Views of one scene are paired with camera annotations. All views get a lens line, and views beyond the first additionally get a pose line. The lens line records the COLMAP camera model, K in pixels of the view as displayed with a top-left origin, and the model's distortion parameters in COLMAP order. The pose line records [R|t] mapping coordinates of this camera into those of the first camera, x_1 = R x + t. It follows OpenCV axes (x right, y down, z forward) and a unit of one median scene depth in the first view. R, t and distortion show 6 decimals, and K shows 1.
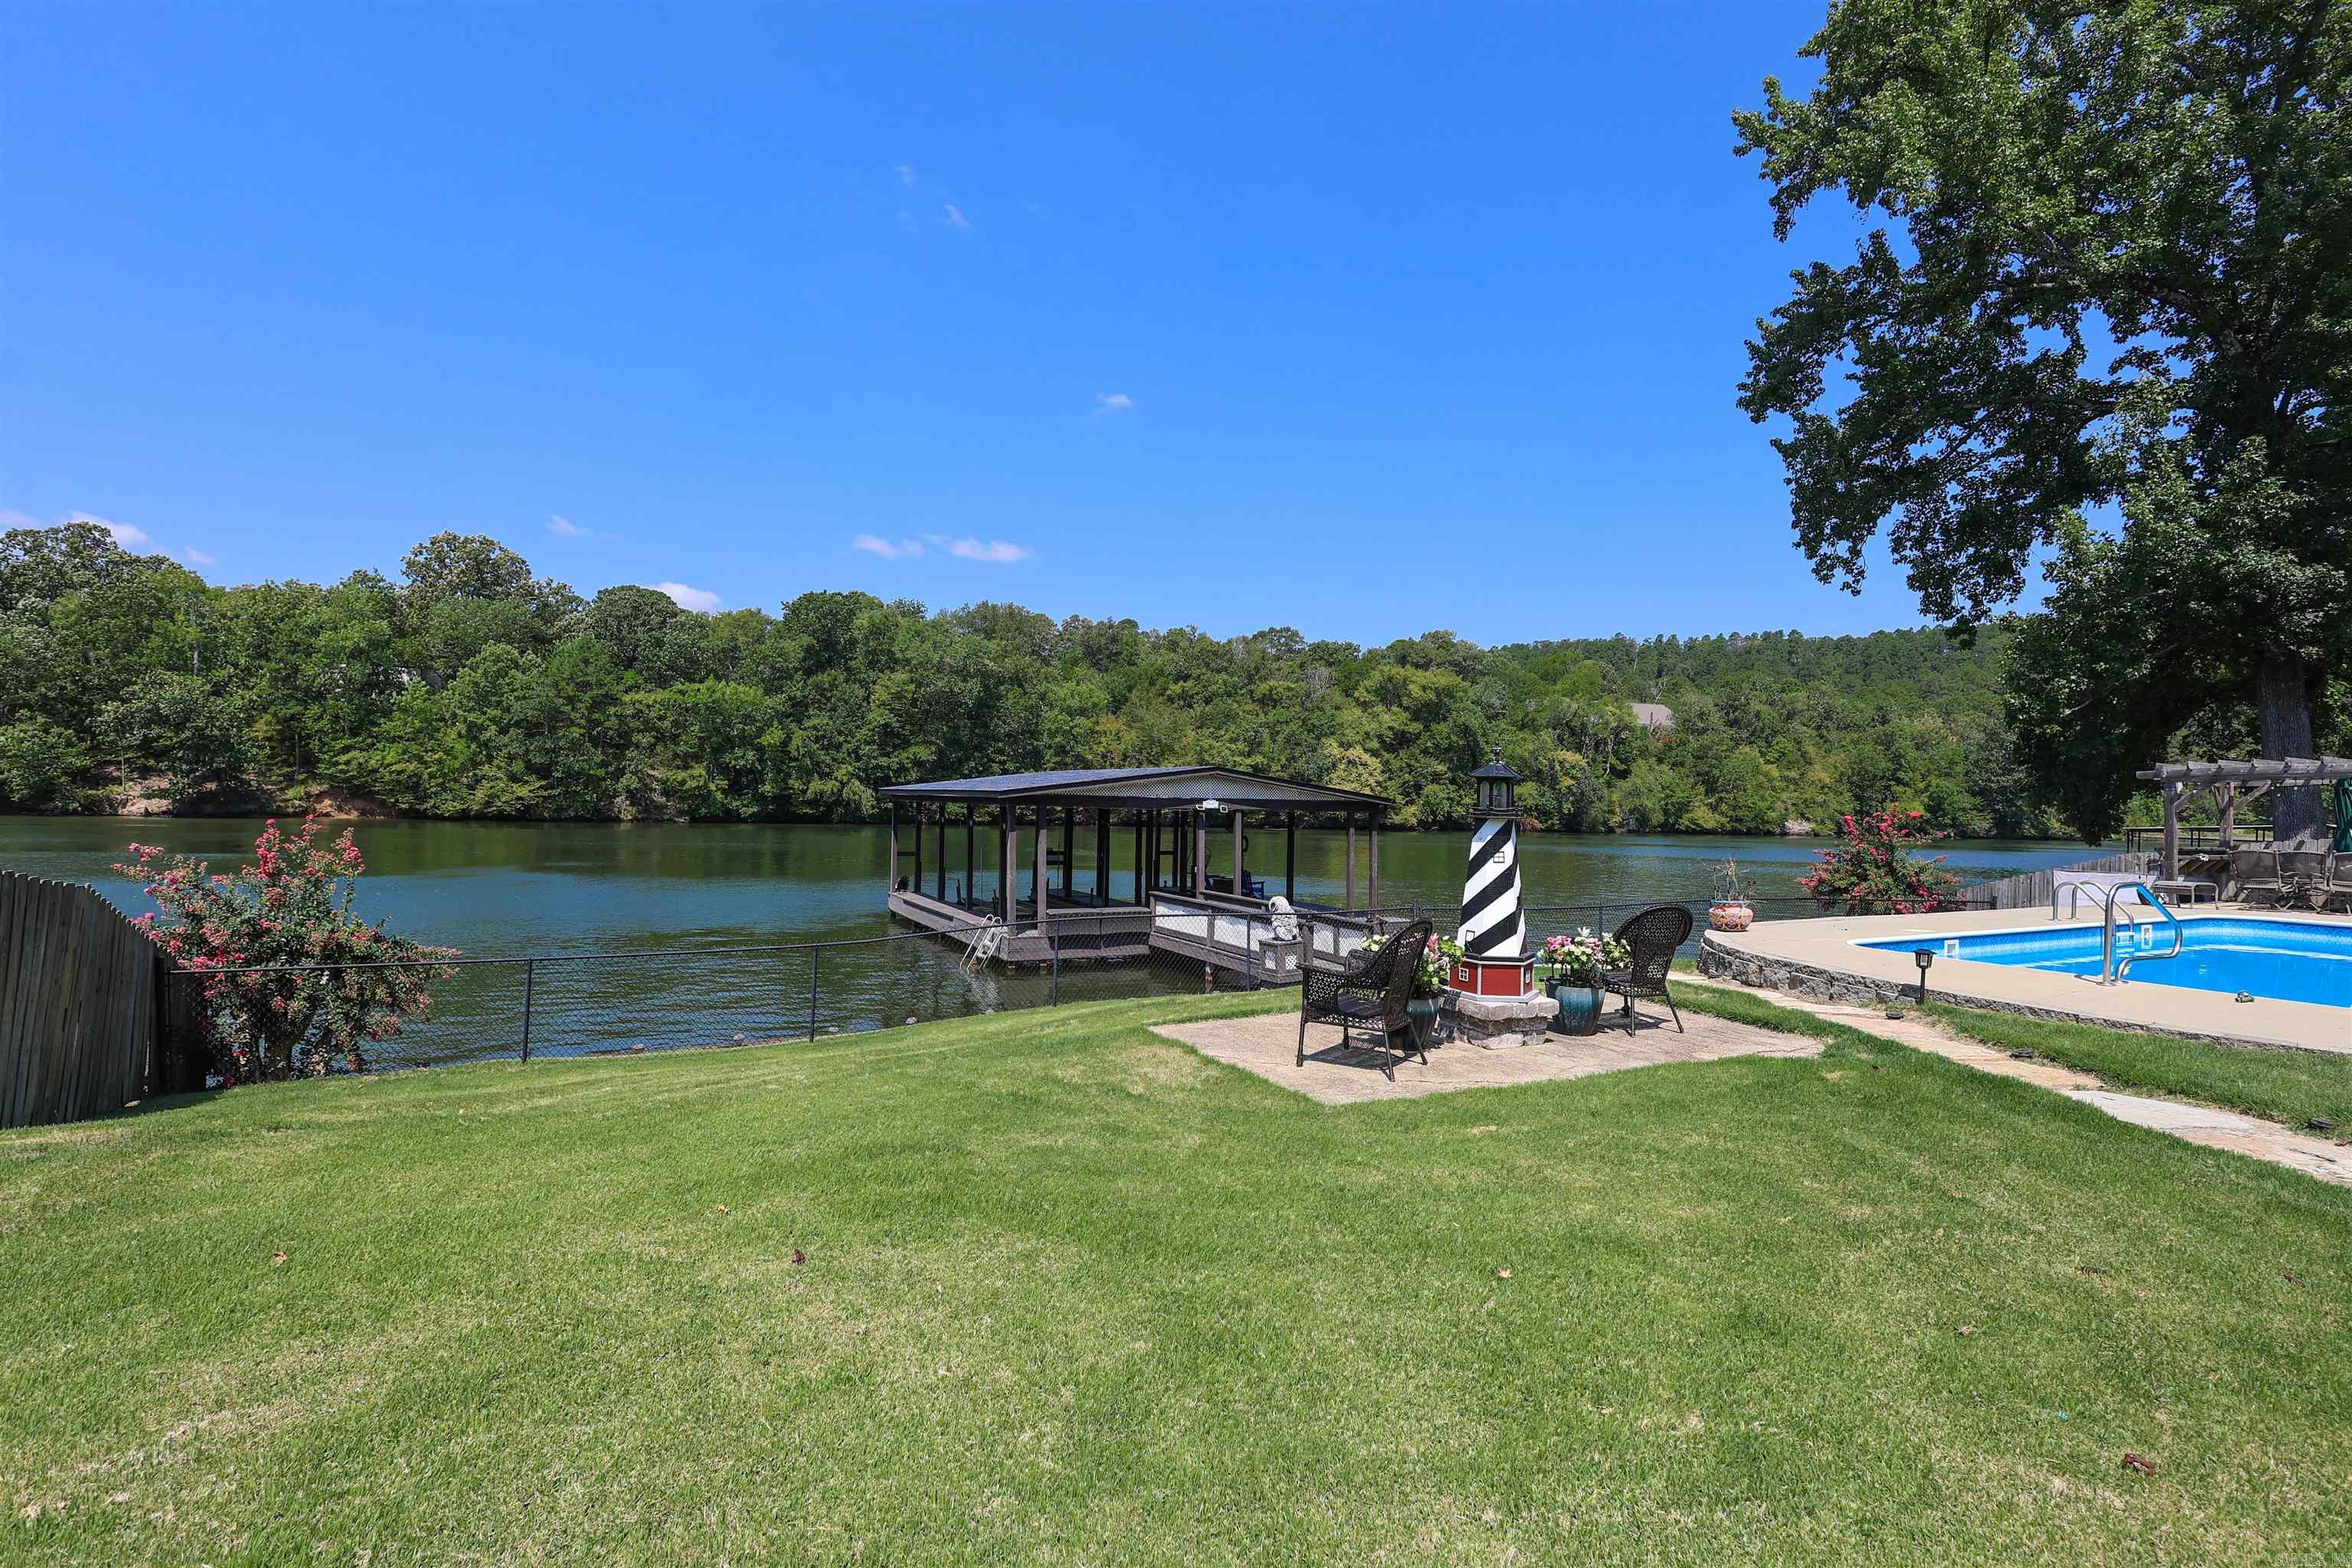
lens RADIAL K [[1088.4, 0, 1168.8], [0, 1088.4, 783.8], [0, 0, 1]] dist [-0.000526, 0.002423]
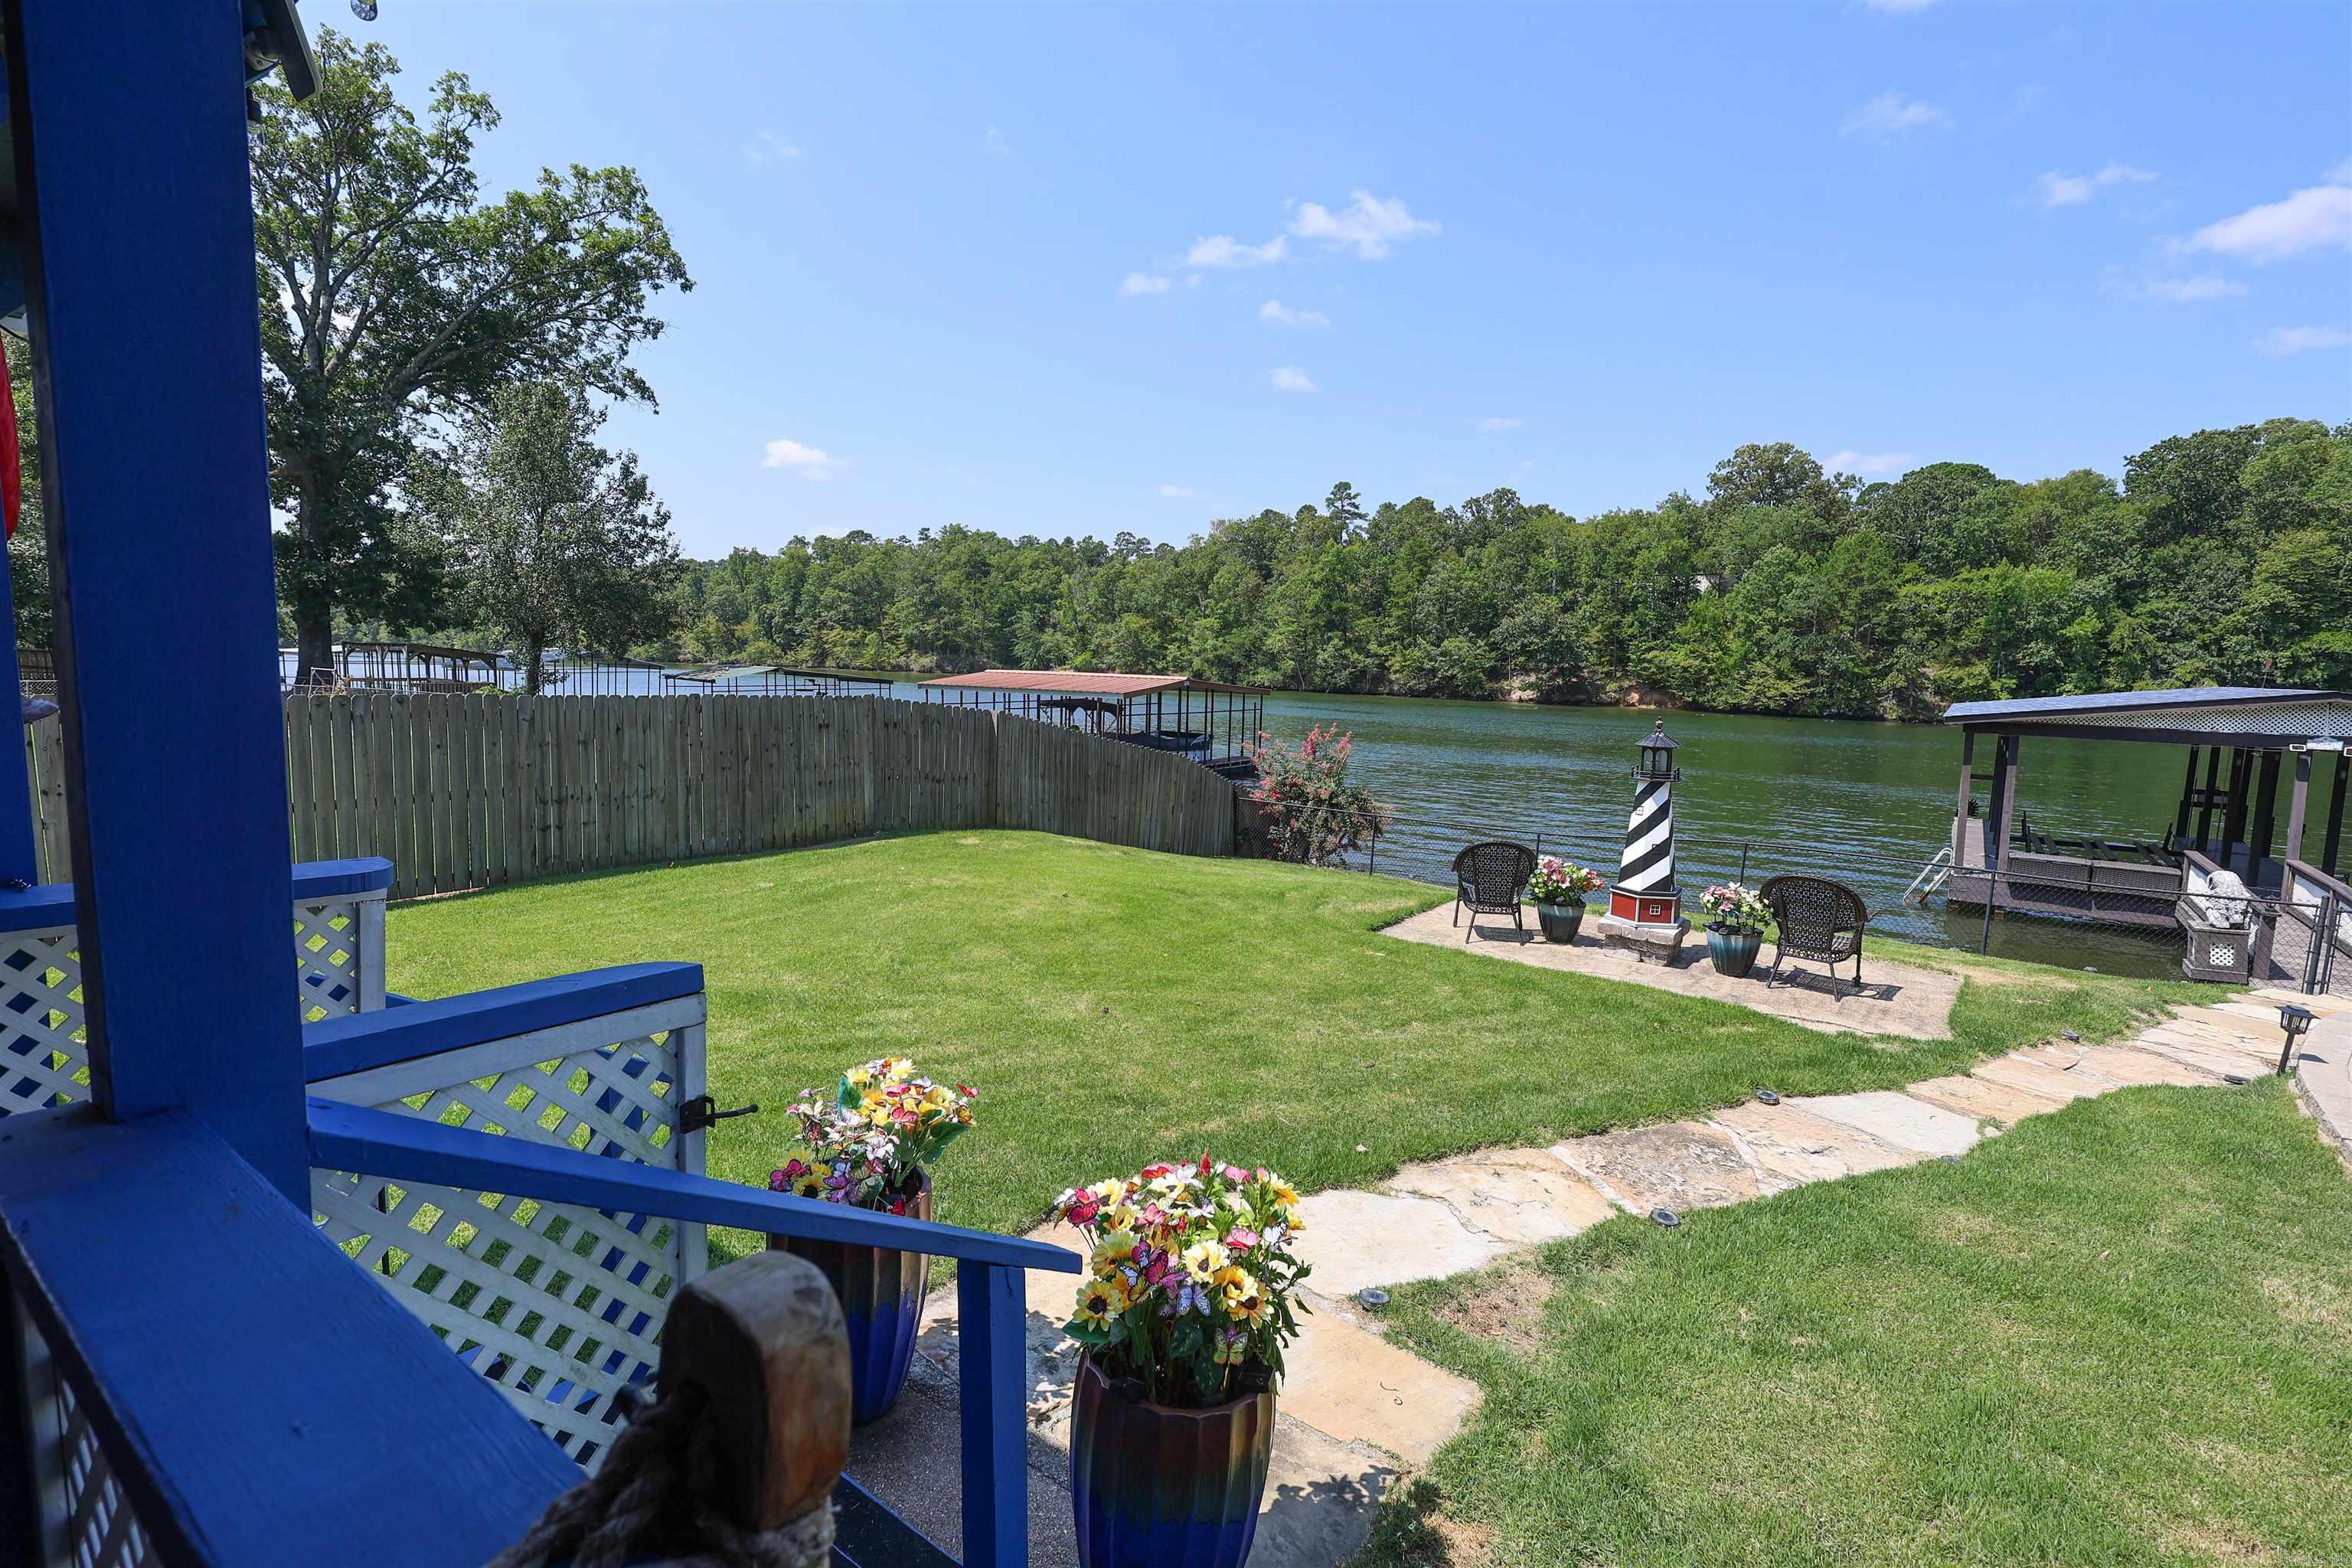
lens RADIAL K [[1088.4, 0, 1181.4], [0, 1088.4, 783.0], [0, 0, 1]] dist [-0.000526, 0.002423]
pose [[0.453310, 0.093406, -0.886445, 0.077515], [-0.005030, 0.994746, 0.102246, -0.006065], [0.891339, -0.041891, 0.451399, -0.002261]]
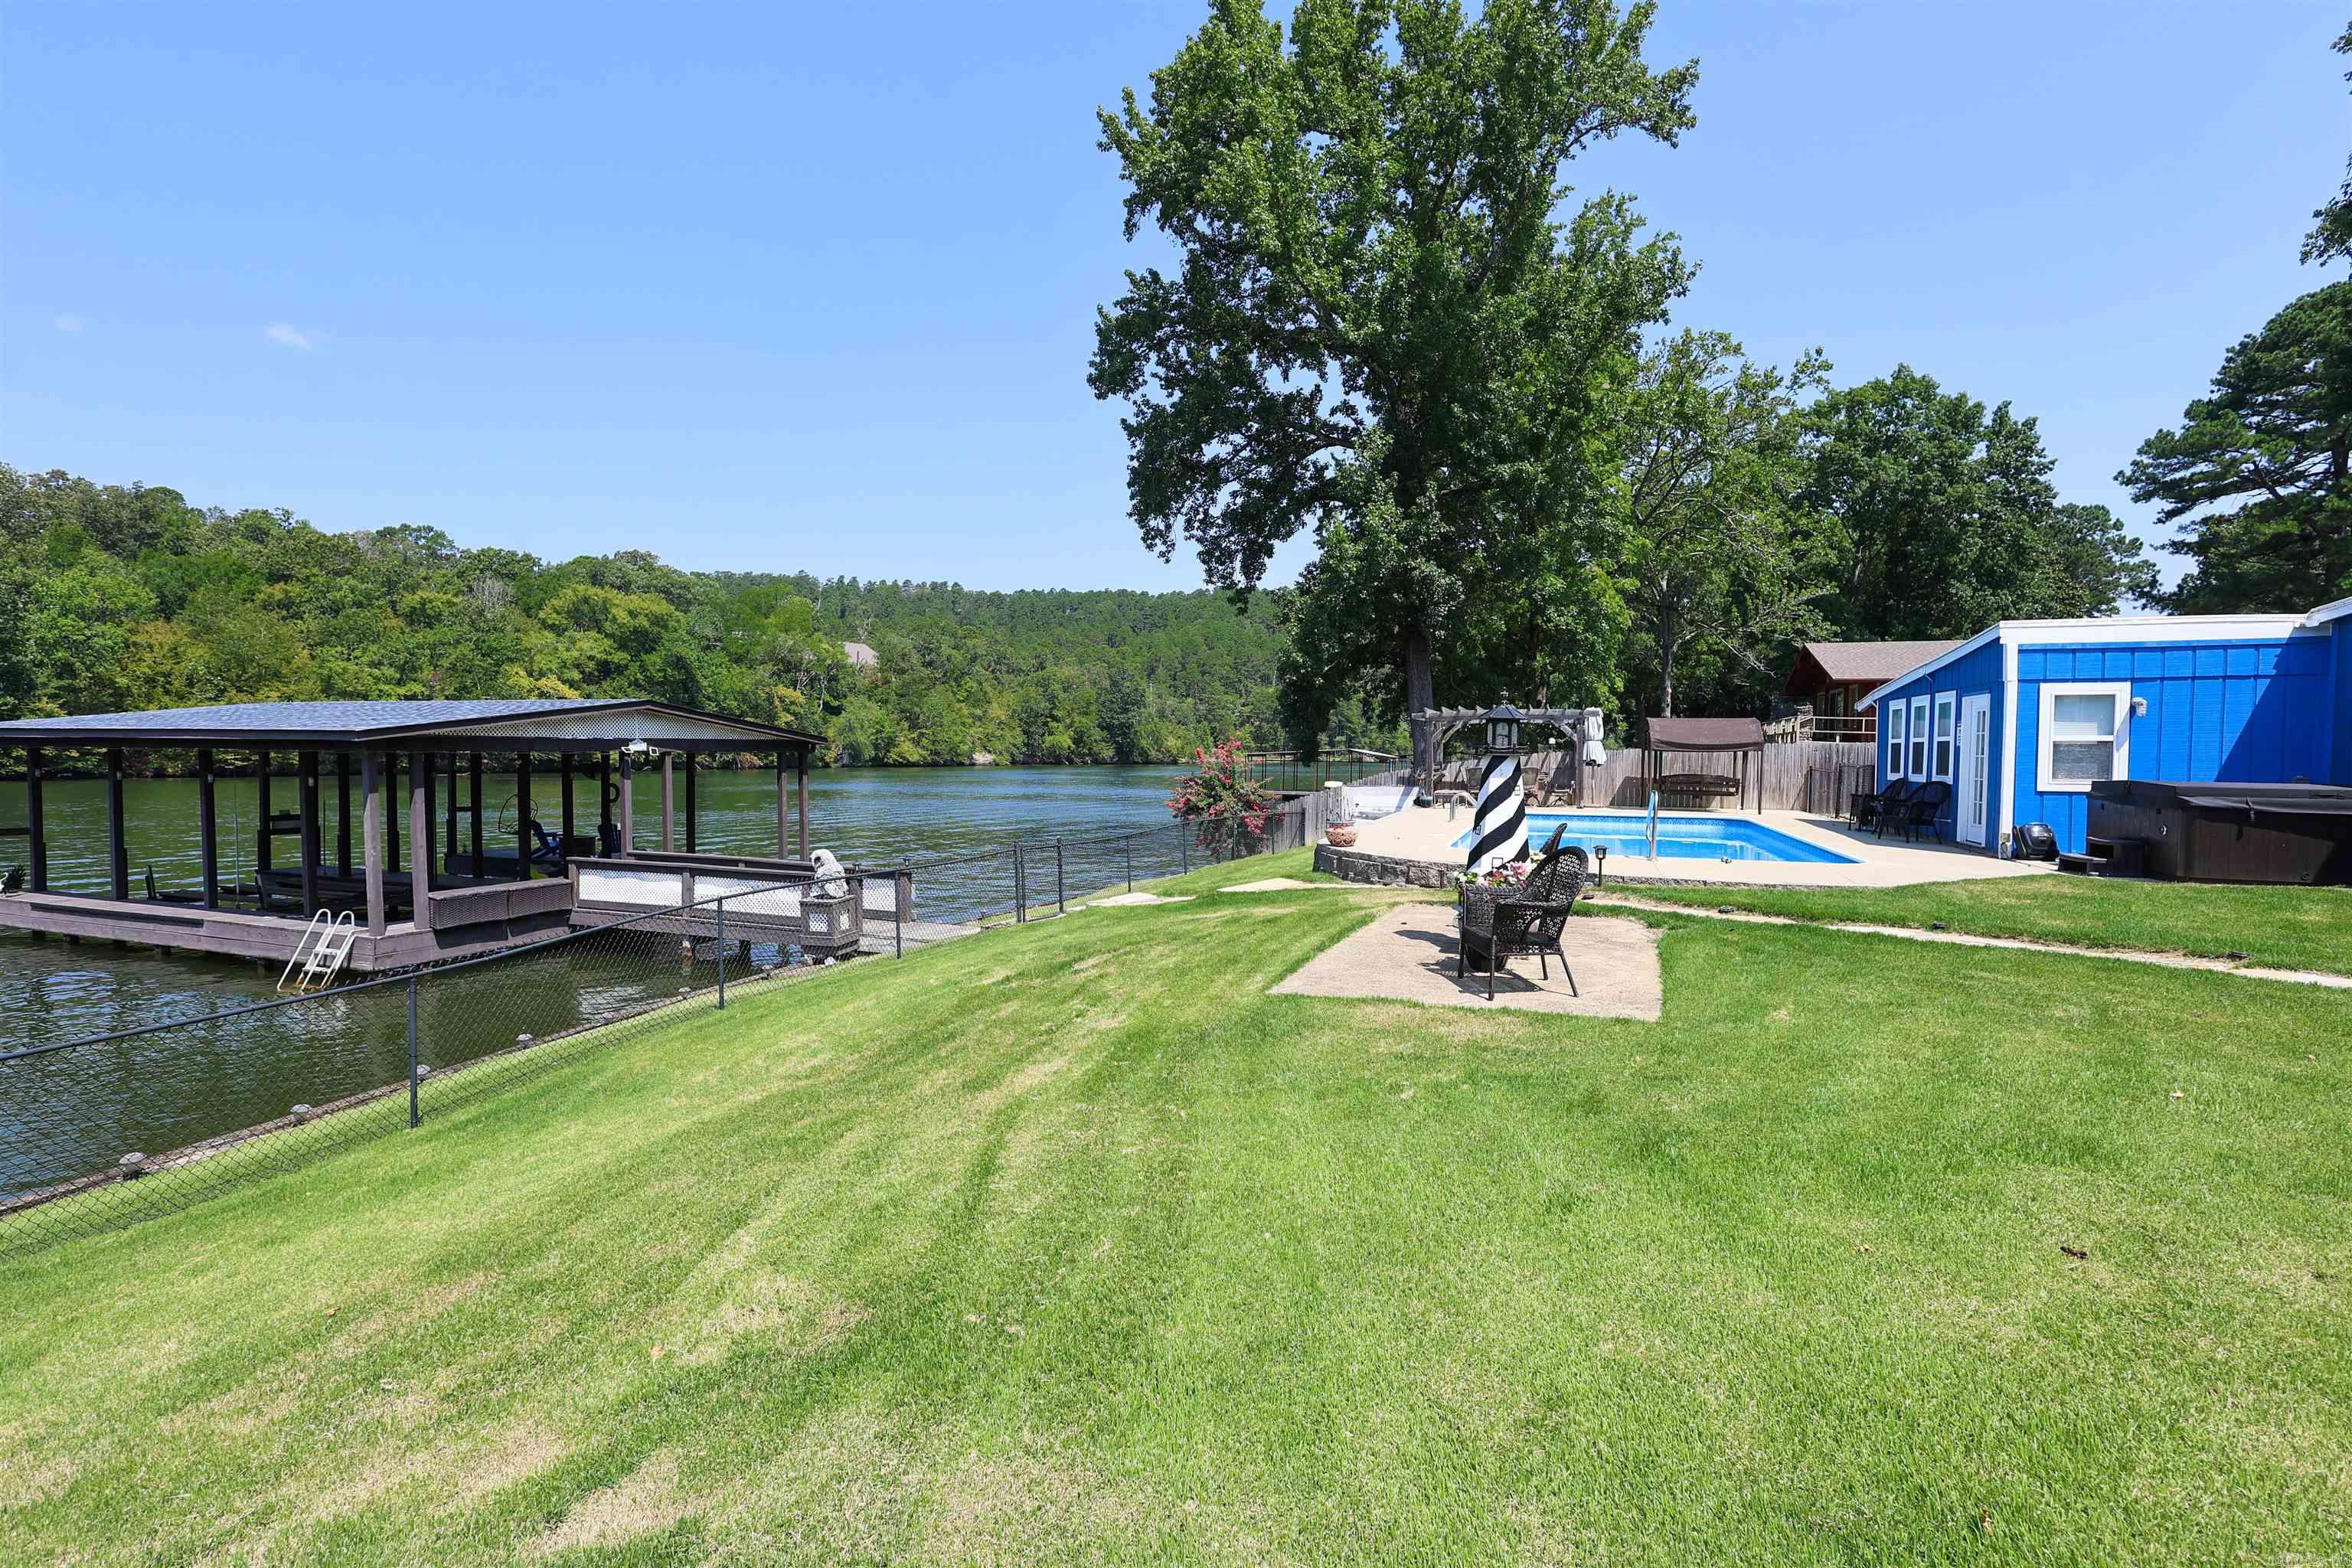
lens RADIAL K [[1088.4, 0, 1174.3], [0, 1088.4, 788.3], [0, 0, 1]] dist [-0.000526, 0.002423]
pose [[0.746024, -0.040251, 0.664702, -0.047119], [-0.001760, 0.998049, 0.062411, -0.000388], [-0.665917, -0.047730, 0.744498, 0.026453]]
